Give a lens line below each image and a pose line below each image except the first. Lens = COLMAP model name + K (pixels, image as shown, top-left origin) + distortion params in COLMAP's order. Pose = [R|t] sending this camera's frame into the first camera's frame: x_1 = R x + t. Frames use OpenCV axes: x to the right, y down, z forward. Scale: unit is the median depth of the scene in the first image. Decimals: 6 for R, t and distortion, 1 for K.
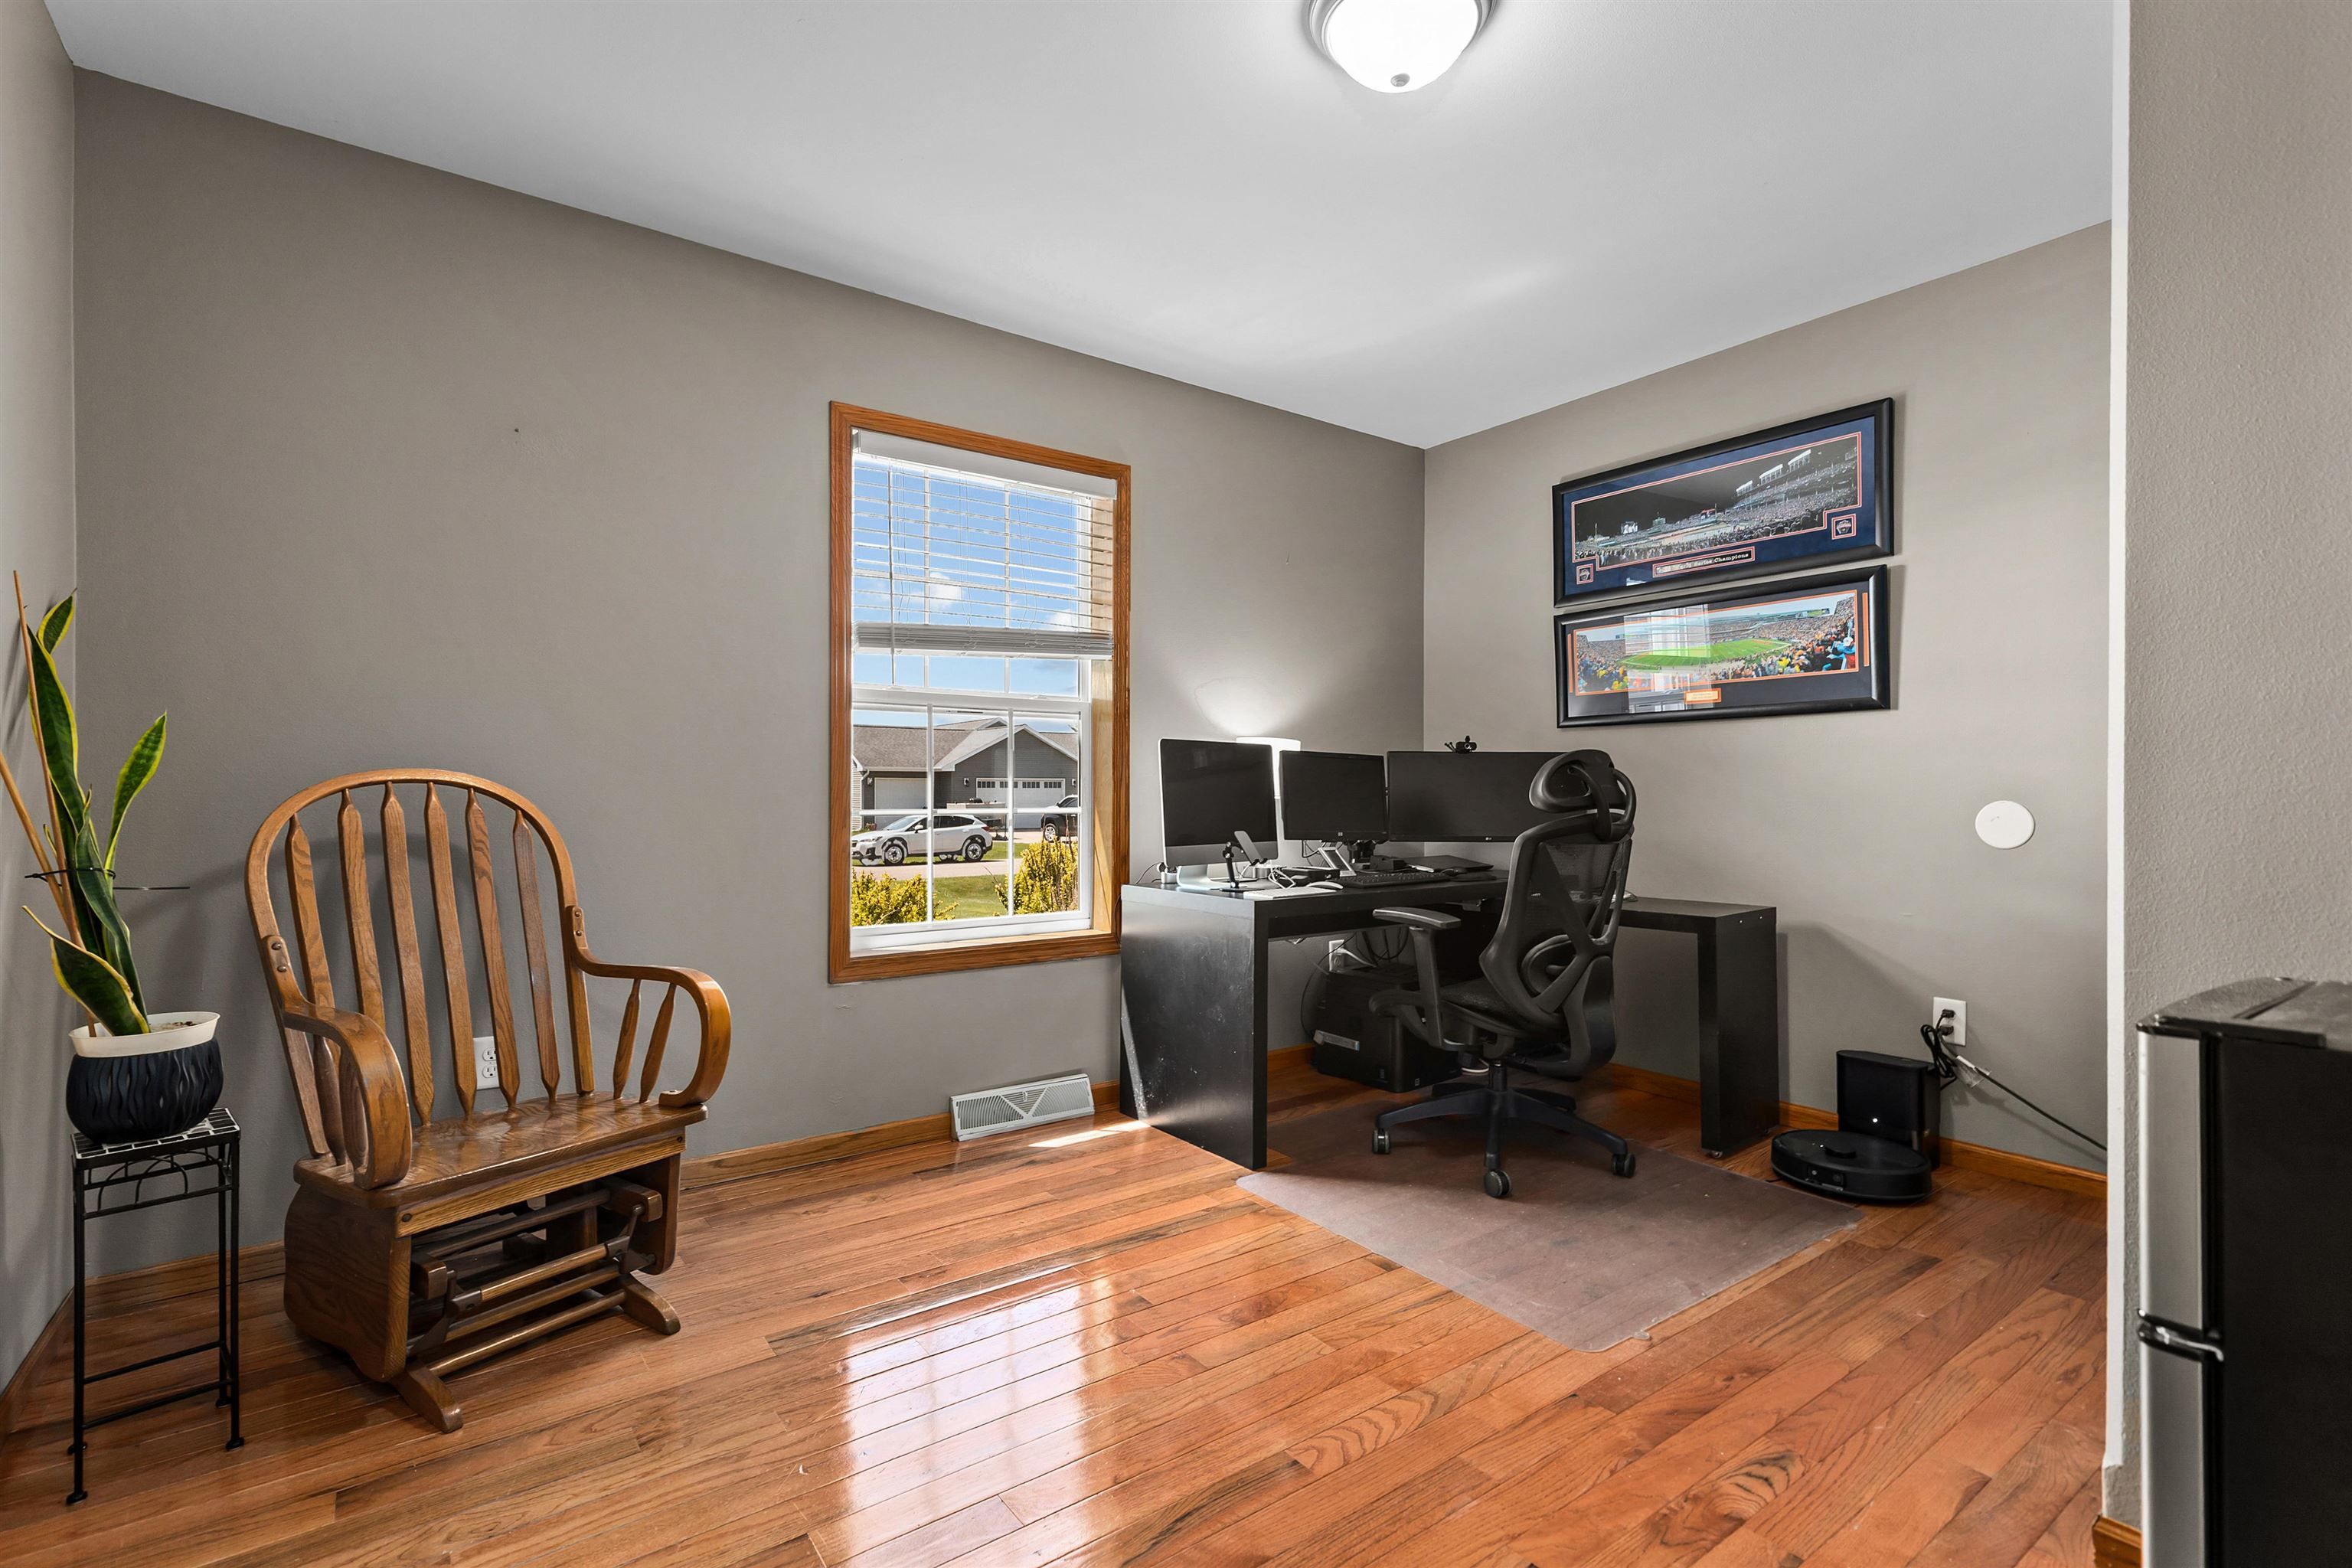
lens RADIAL K [[1065.0, 0, 1176.0], [0, 1065.0, 784.0], [0, 0, 1]] dist [0.003302, 0.000025]
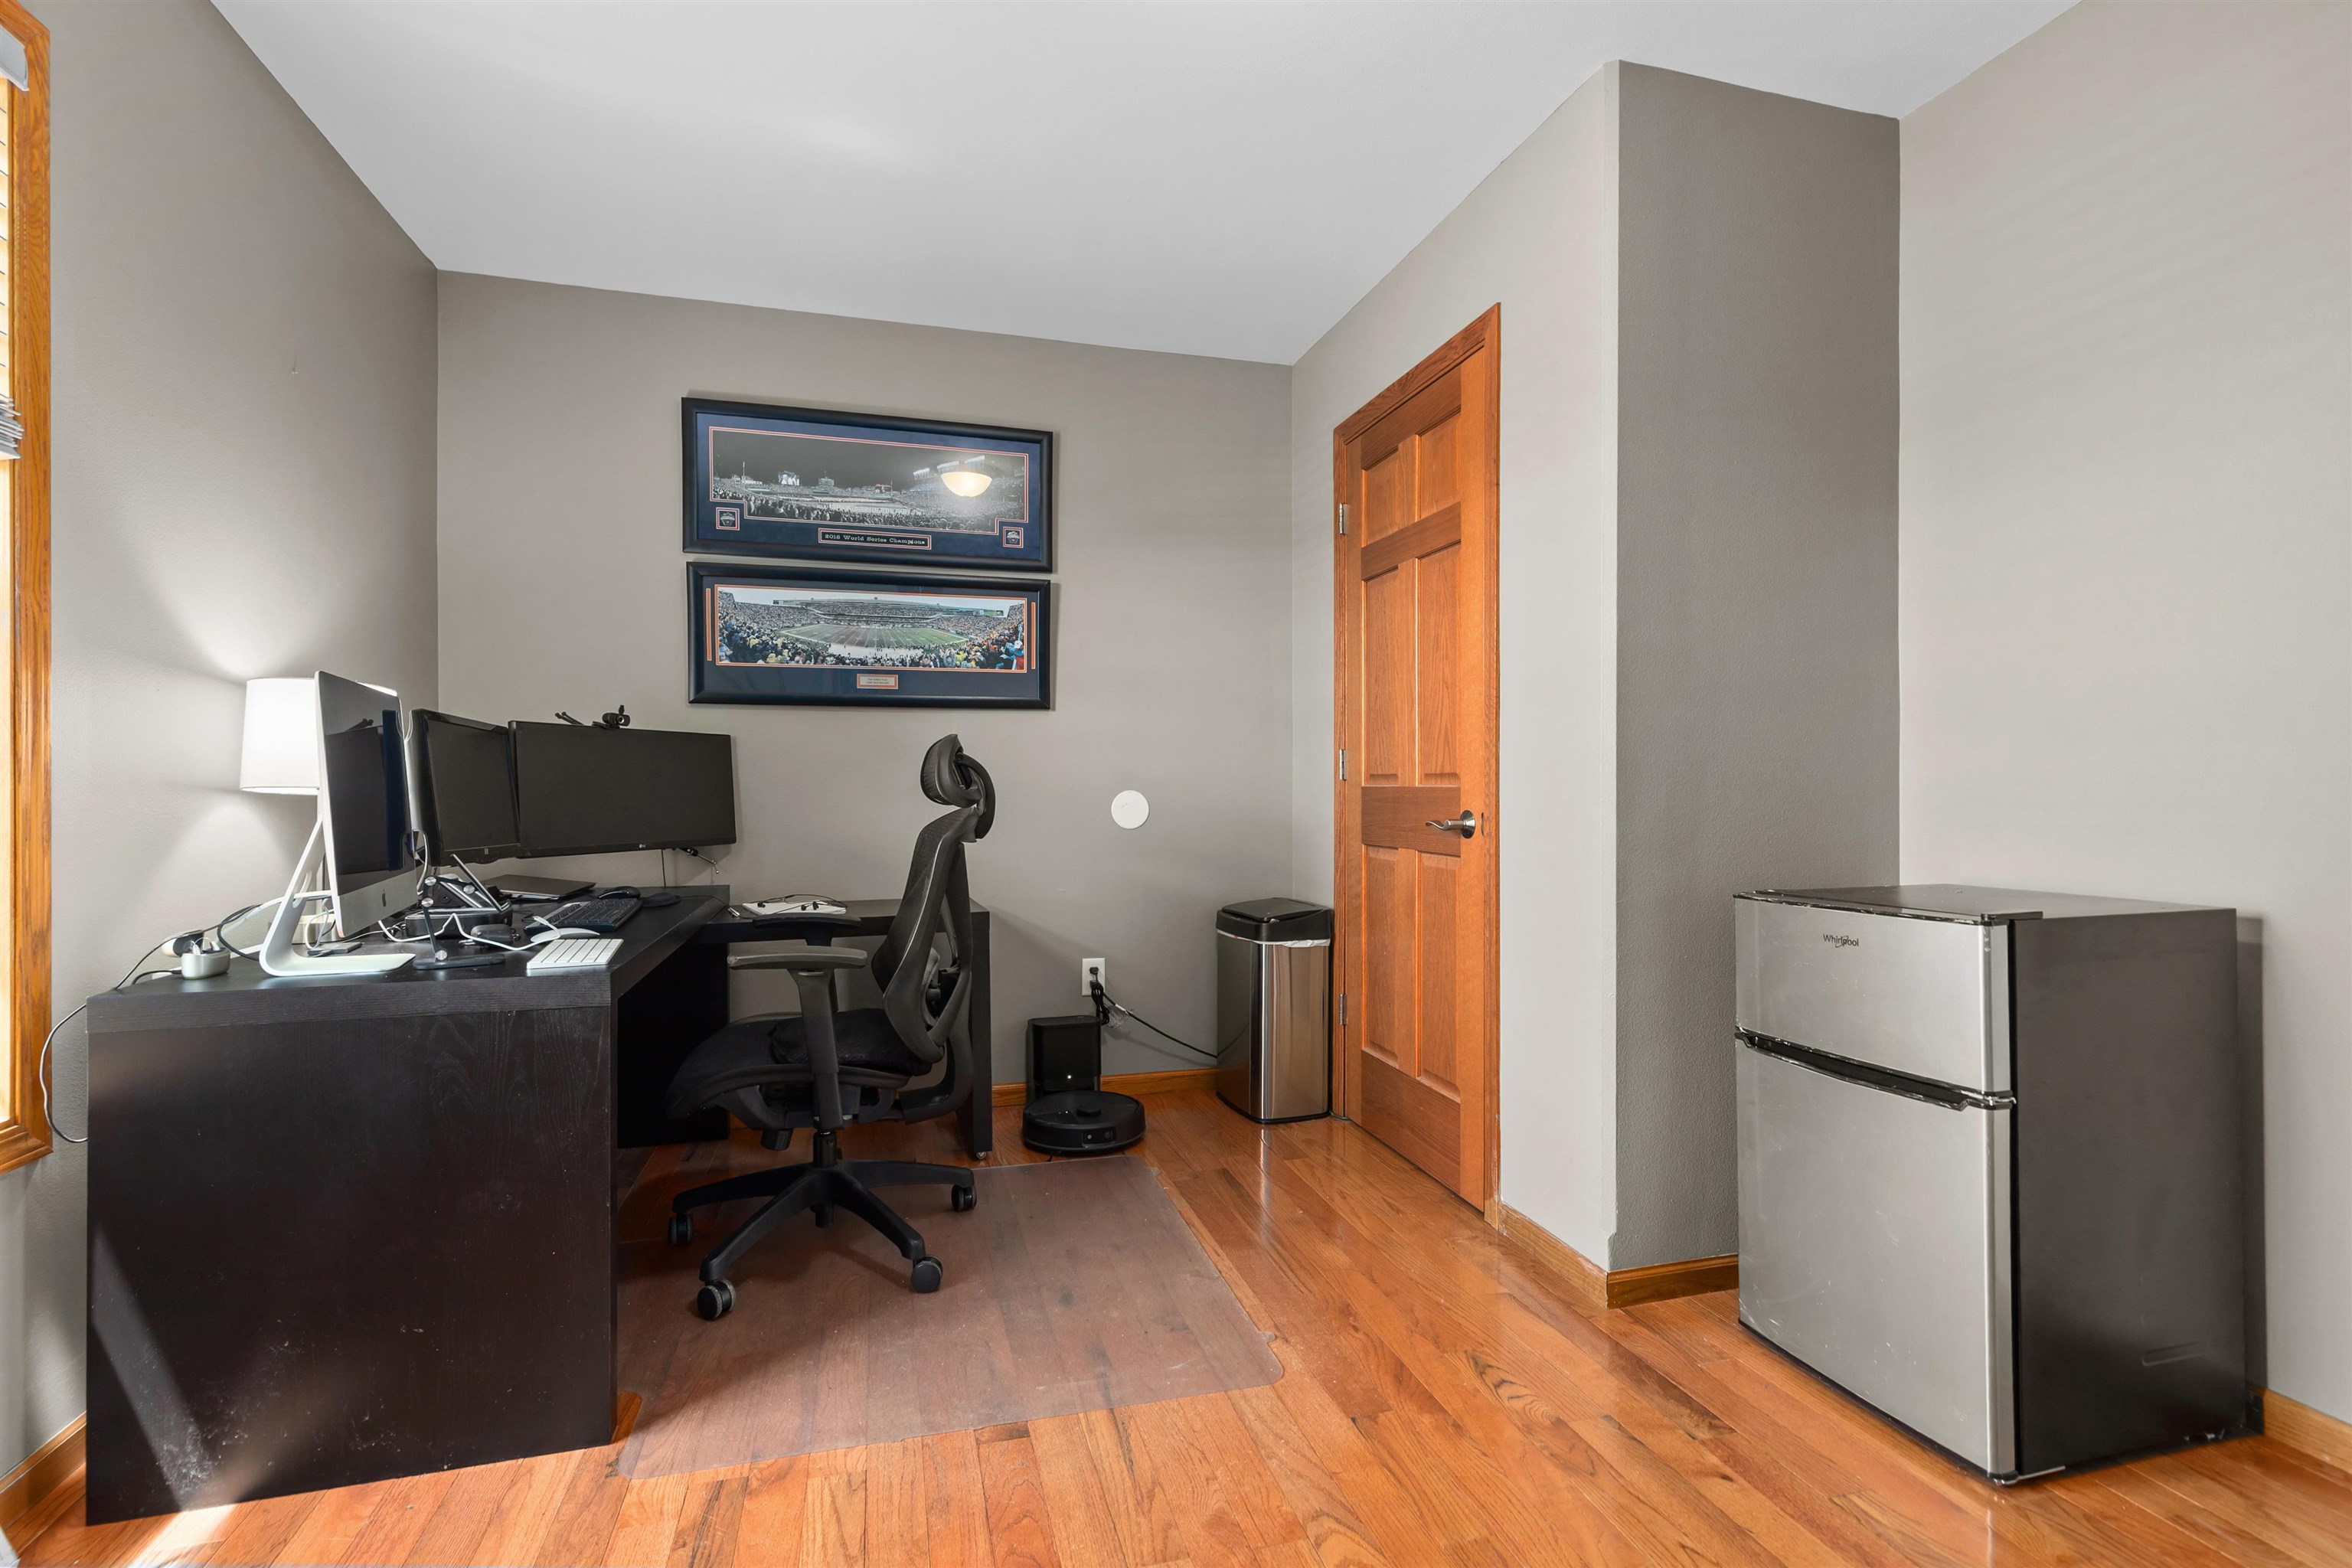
lens RADIAL K [[1065.0, 0, 1176.0], [0, 1065.0, 784.0], [0, 0, 1]] dist [0.003302, 0.000025]
pose [[0.351658, -0.000656, 0.936128, -0.324631], [-0.006591, 0.999973, 0.003177, 0.003661], [-0.936106, -0.007287, 0.351644, 0.467740]]
